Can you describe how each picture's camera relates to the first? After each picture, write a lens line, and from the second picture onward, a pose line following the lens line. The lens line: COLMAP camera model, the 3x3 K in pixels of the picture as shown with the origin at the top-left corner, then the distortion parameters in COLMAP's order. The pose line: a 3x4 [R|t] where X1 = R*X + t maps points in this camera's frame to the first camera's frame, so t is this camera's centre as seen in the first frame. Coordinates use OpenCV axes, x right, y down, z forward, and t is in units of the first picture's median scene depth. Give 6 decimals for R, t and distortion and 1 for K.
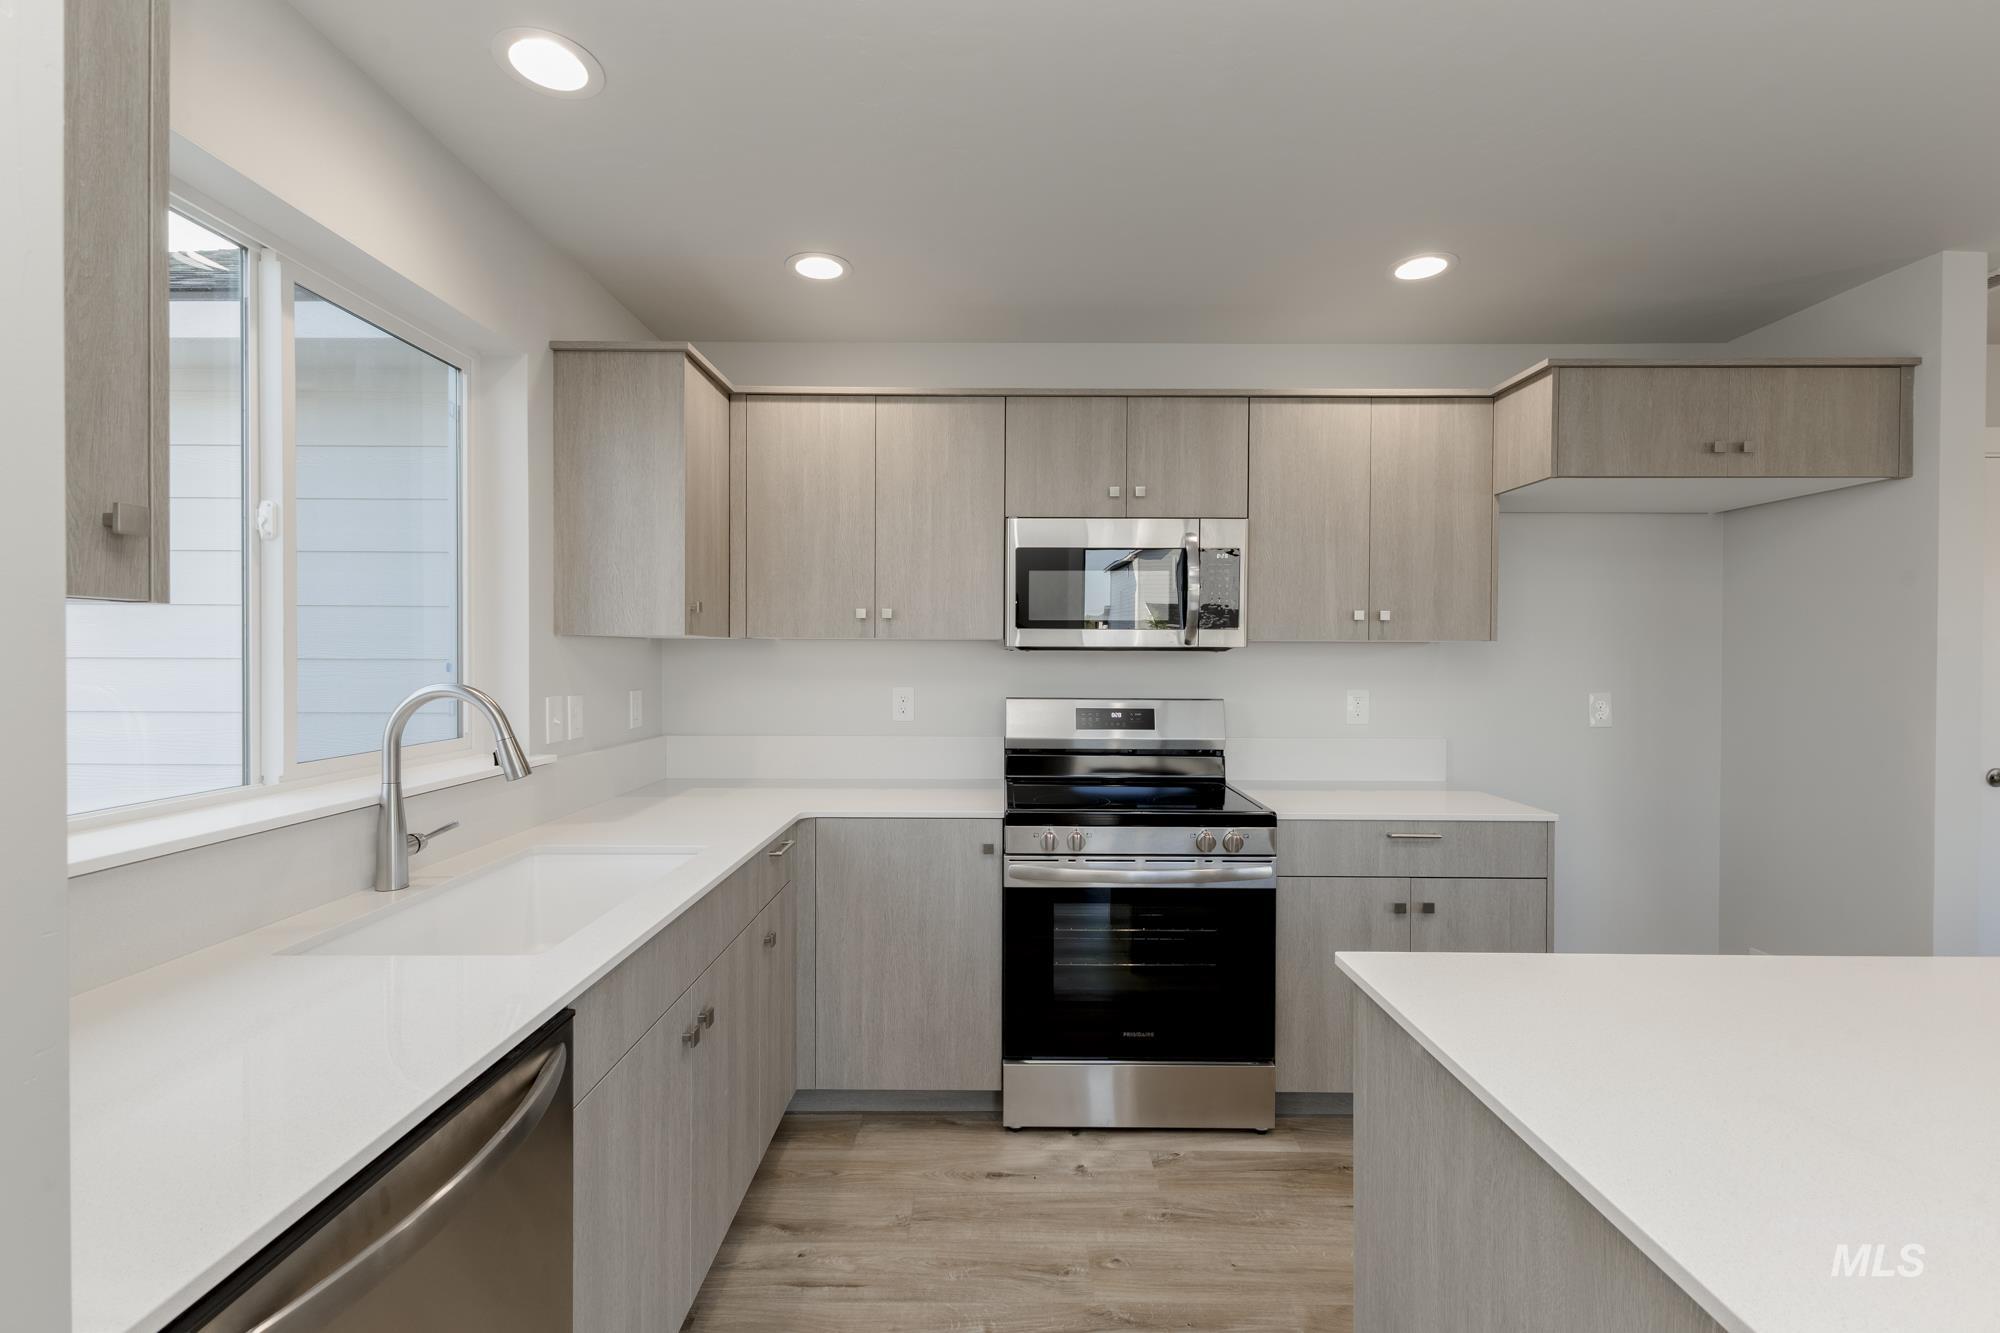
lens RADIAL K [[955.7, 0, 1005.3], [0, 955.7, 653.4], [0, 0, 1]] dist [0.046050, 0.000057]
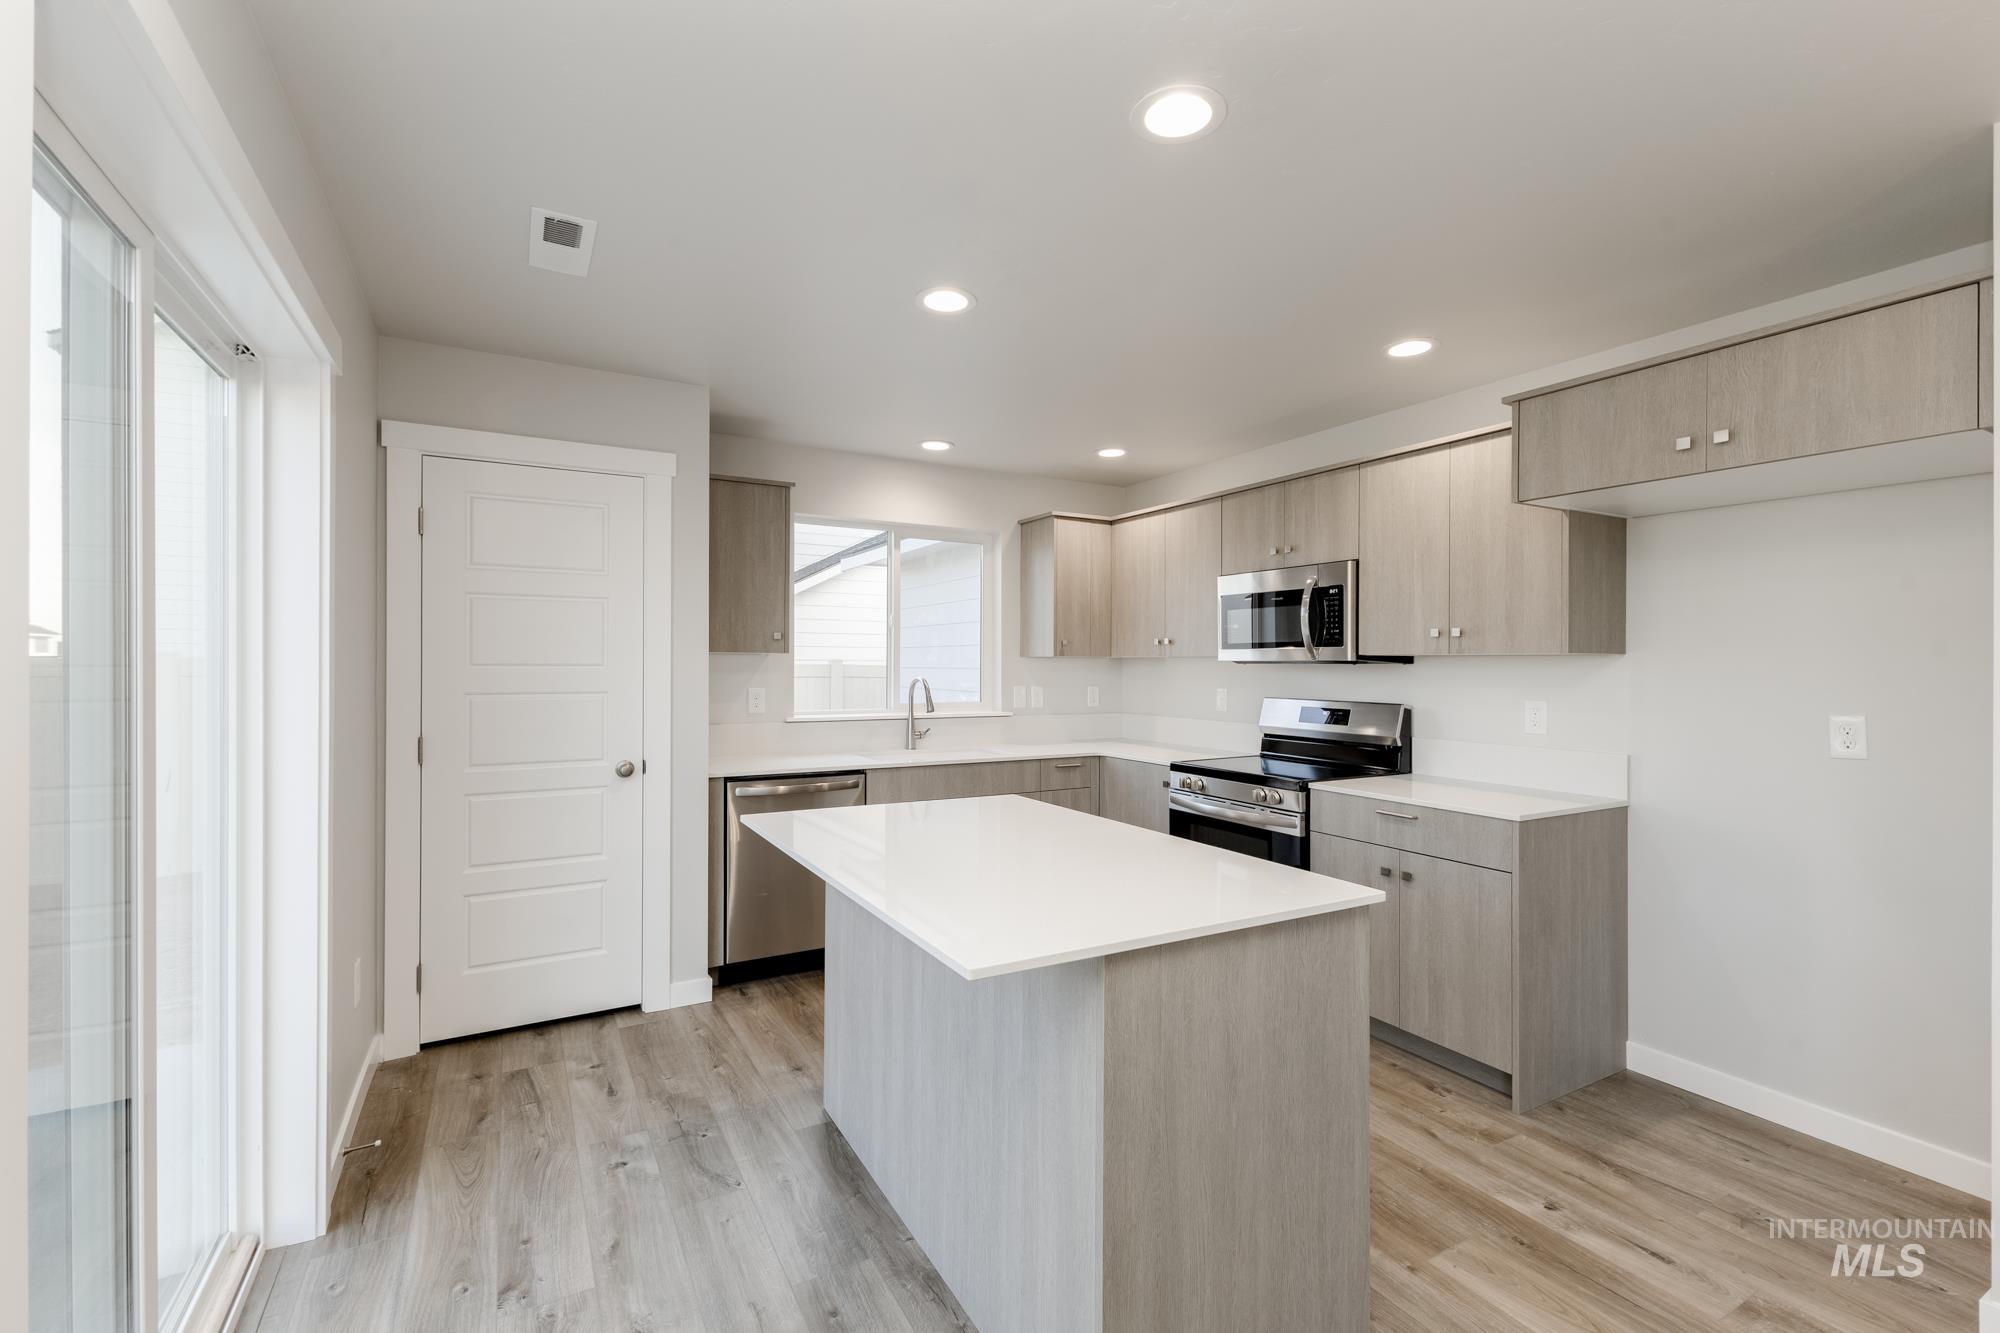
lens RADIAL K [[955.7, 0, 1005.3], [0, 955.7, 653.4], [0, 0, 1]] dist [0.046050, 0.000057]
pose [[0.458845, -0.012544, -0.888428, 1.194588], [-0.004136, 0.999859, -0.016254, 0.006887], [0.888507, 0.011133, 0.458729, 0.001627]]
